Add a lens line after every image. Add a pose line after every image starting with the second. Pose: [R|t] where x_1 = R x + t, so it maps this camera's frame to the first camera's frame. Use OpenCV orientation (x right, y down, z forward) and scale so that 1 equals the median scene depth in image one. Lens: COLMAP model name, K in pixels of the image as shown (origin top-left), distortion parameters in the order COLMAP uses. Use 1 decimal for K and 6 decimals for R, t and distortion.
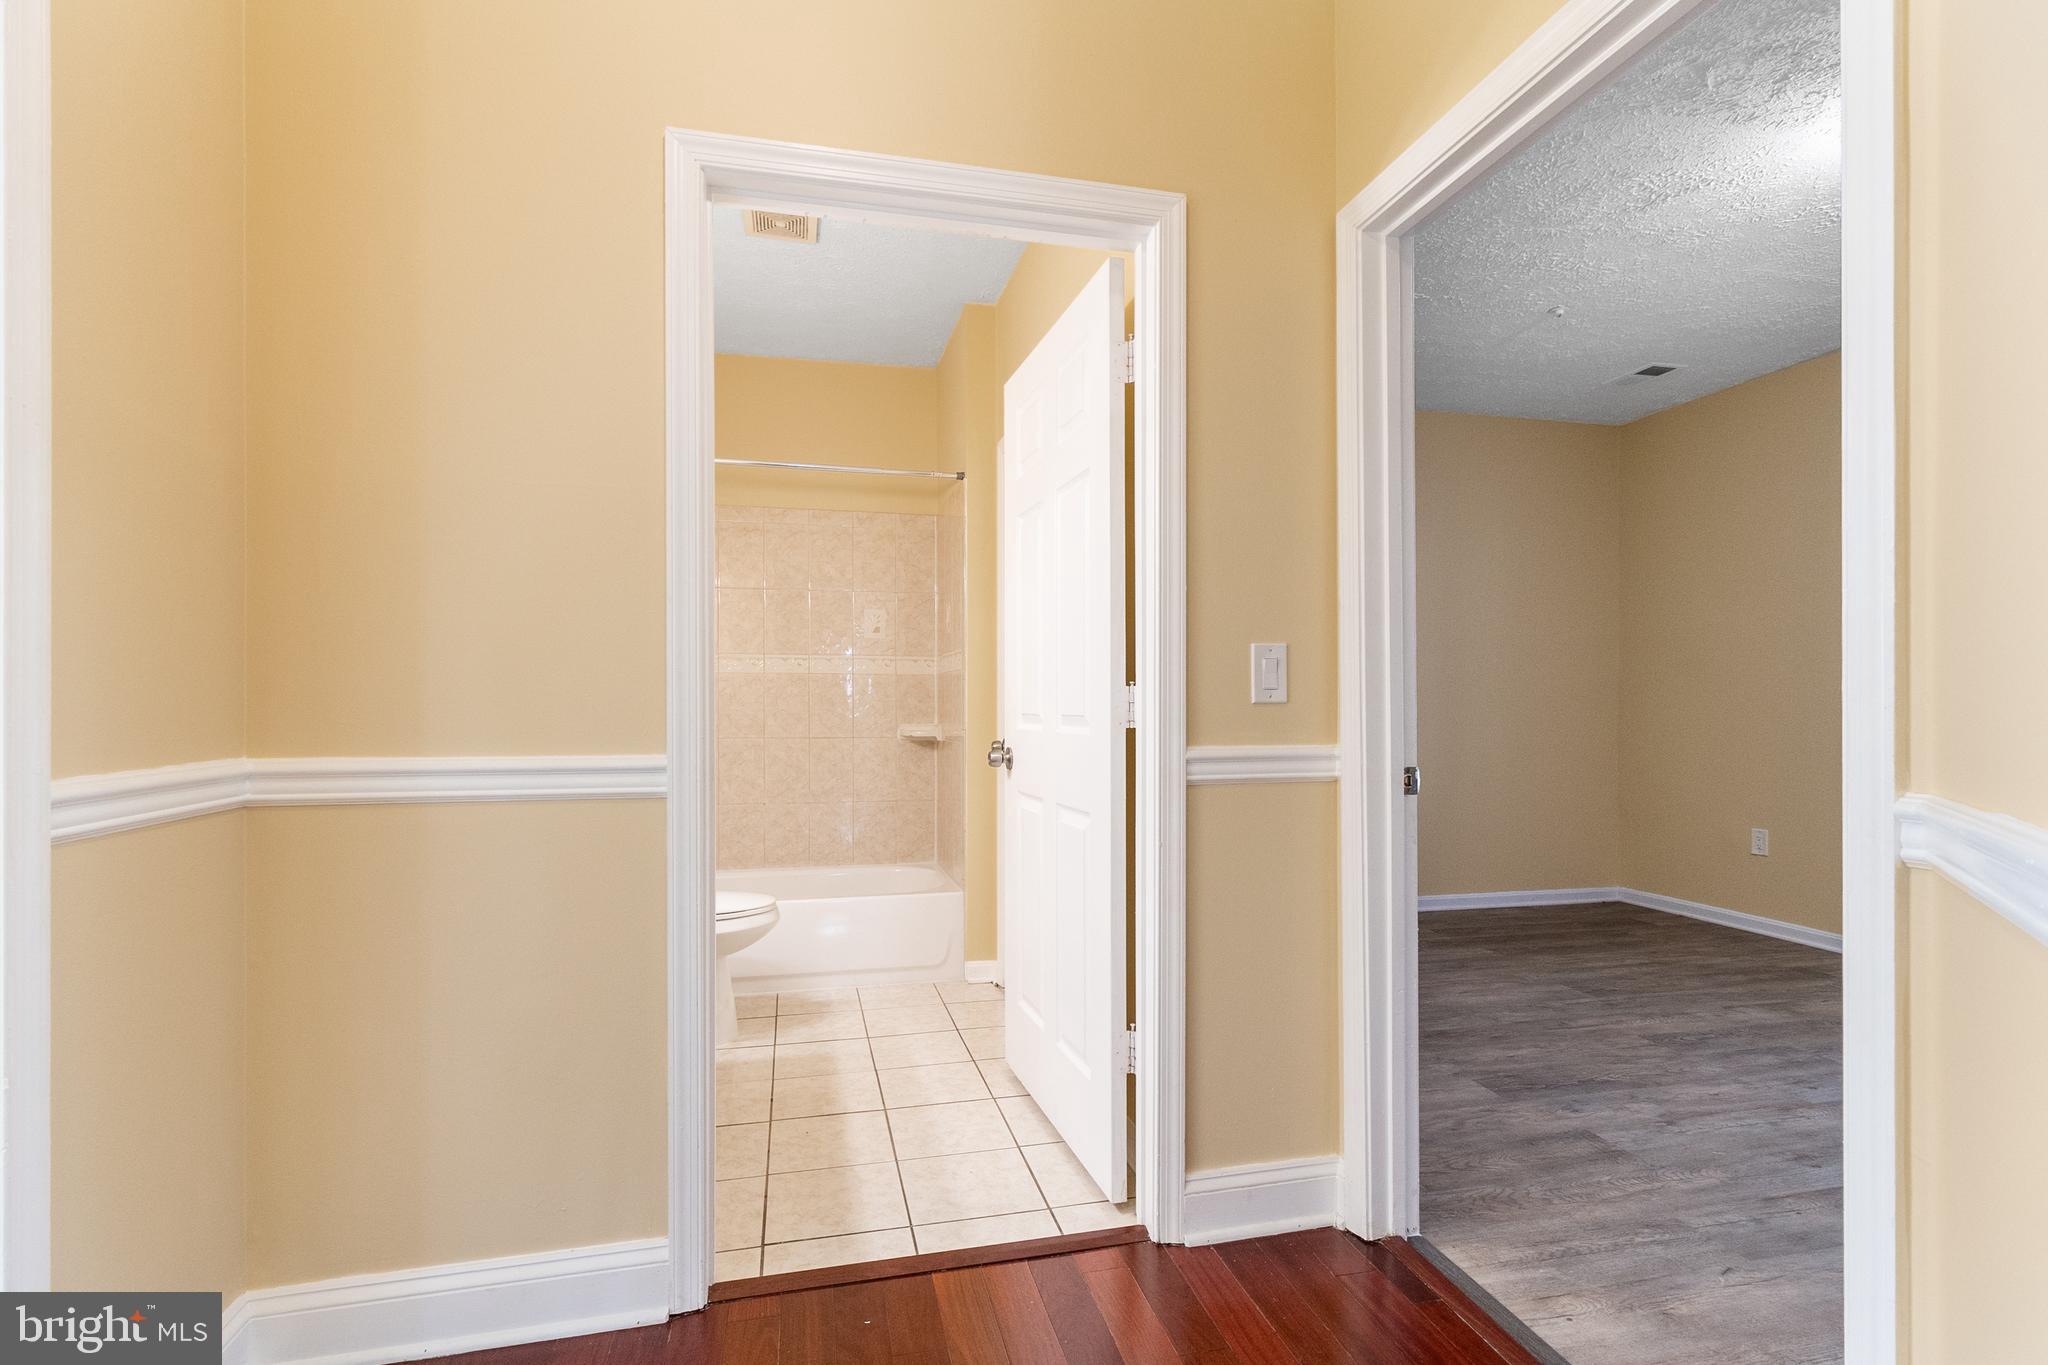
lens RADIAL K [[966.9, 0, 1025.1], [0, 966.9, 700.3], [0, 0, 1]] dist [0.000217, 0.000968]
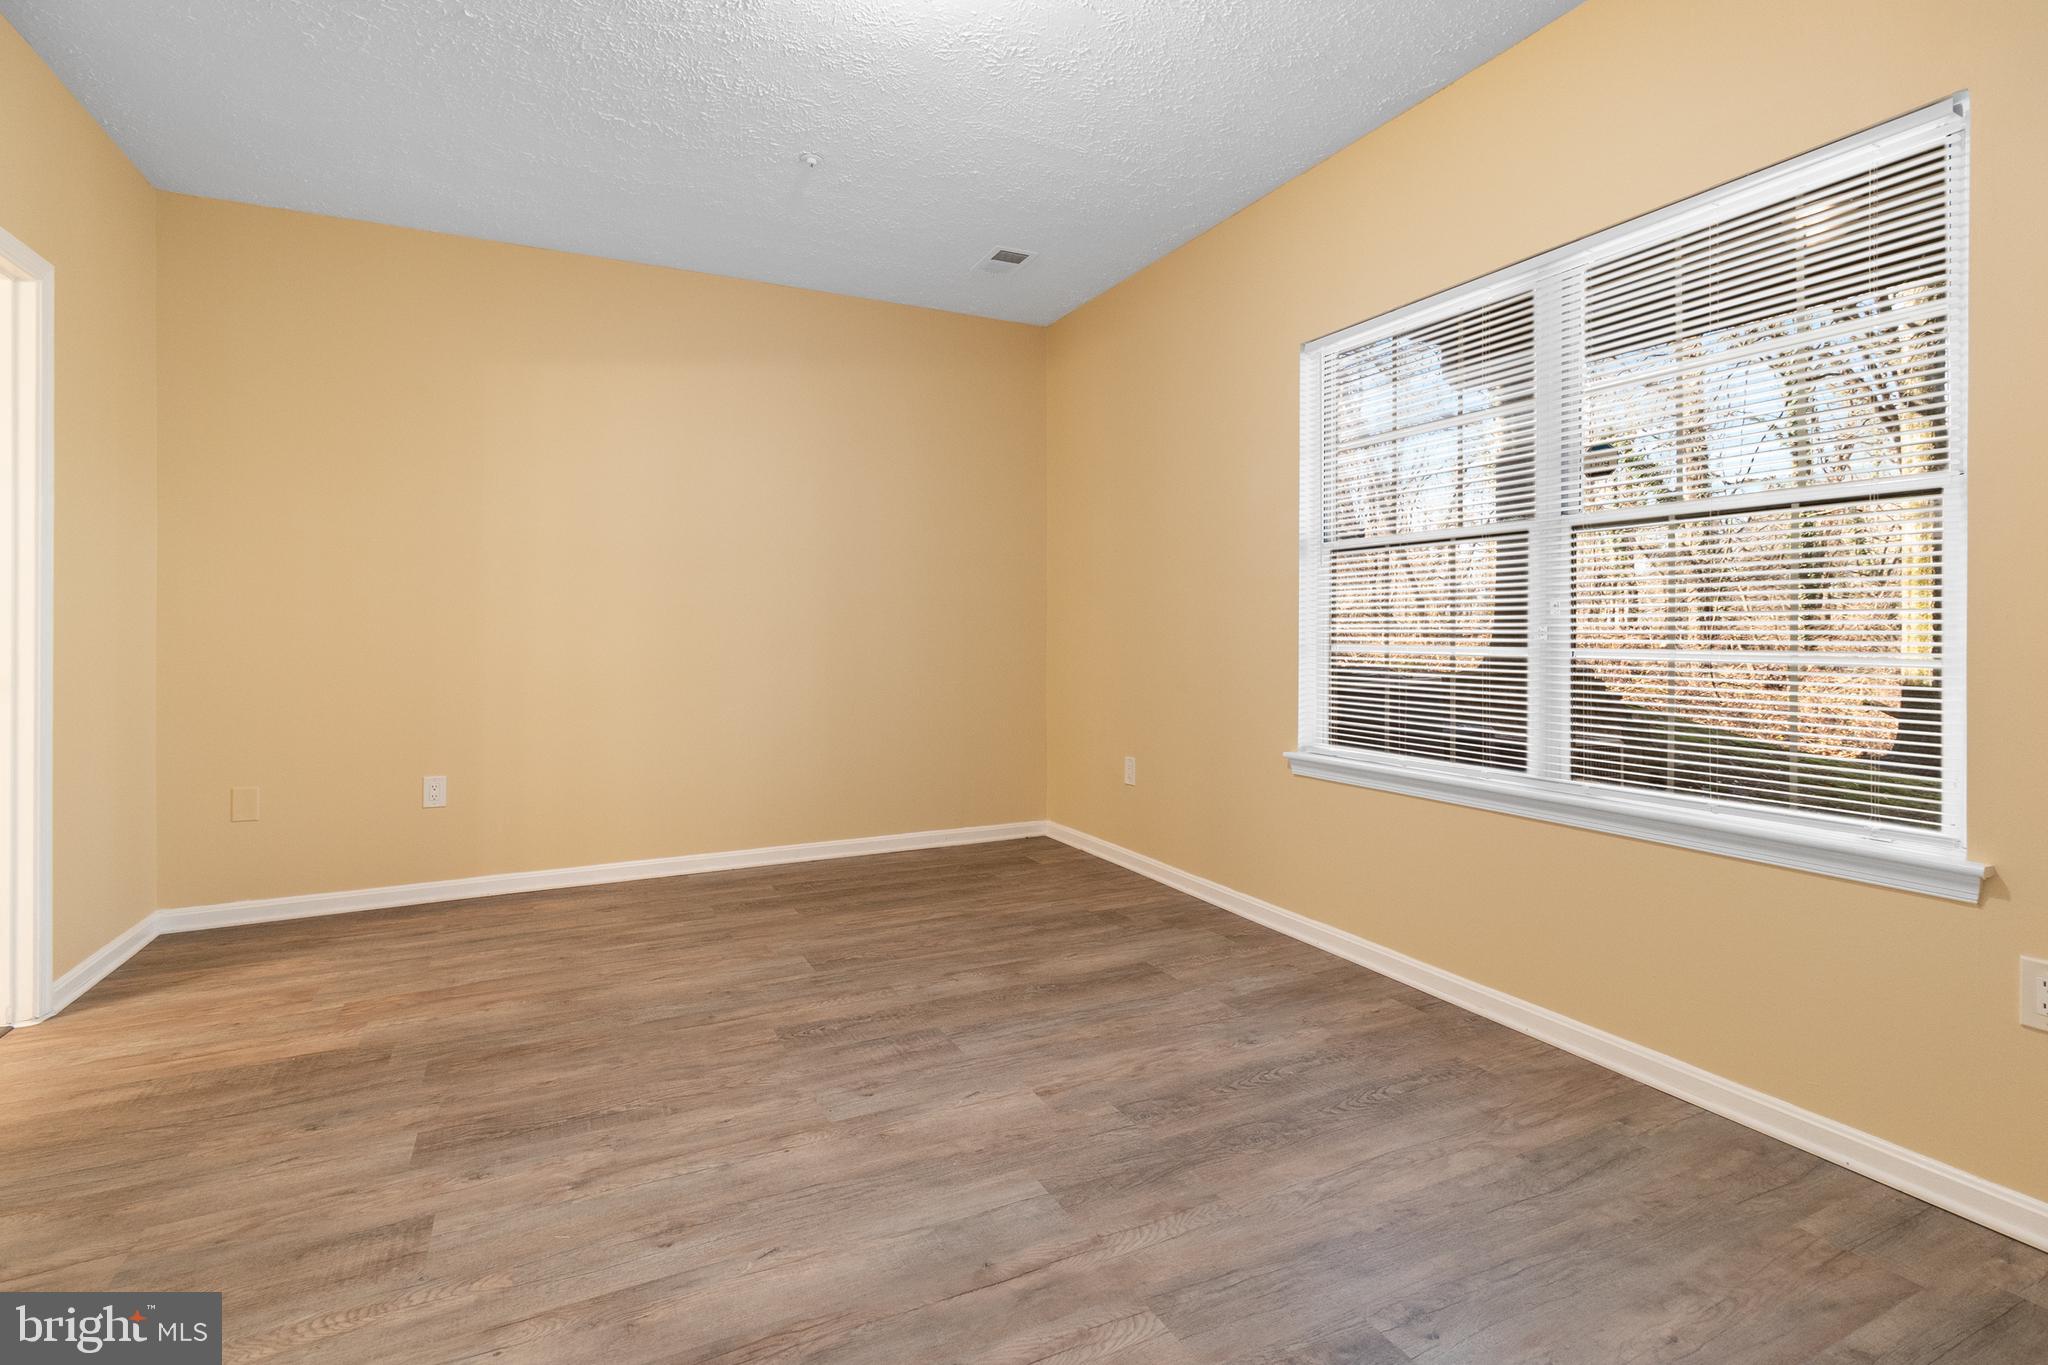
lens RADIAL K [[966.9, 0, 1031.7], [0, 966.9, 637.7], [0, 0, 1]] dist [0.000217, 0.000968]
pose [[0.973617, -0.004143, 0.228149, 0.725047], [0.000587, 0.999877, 0.015653, 0.002053], [-0.228186, -0.015106, 0.973500, 0.171327]]
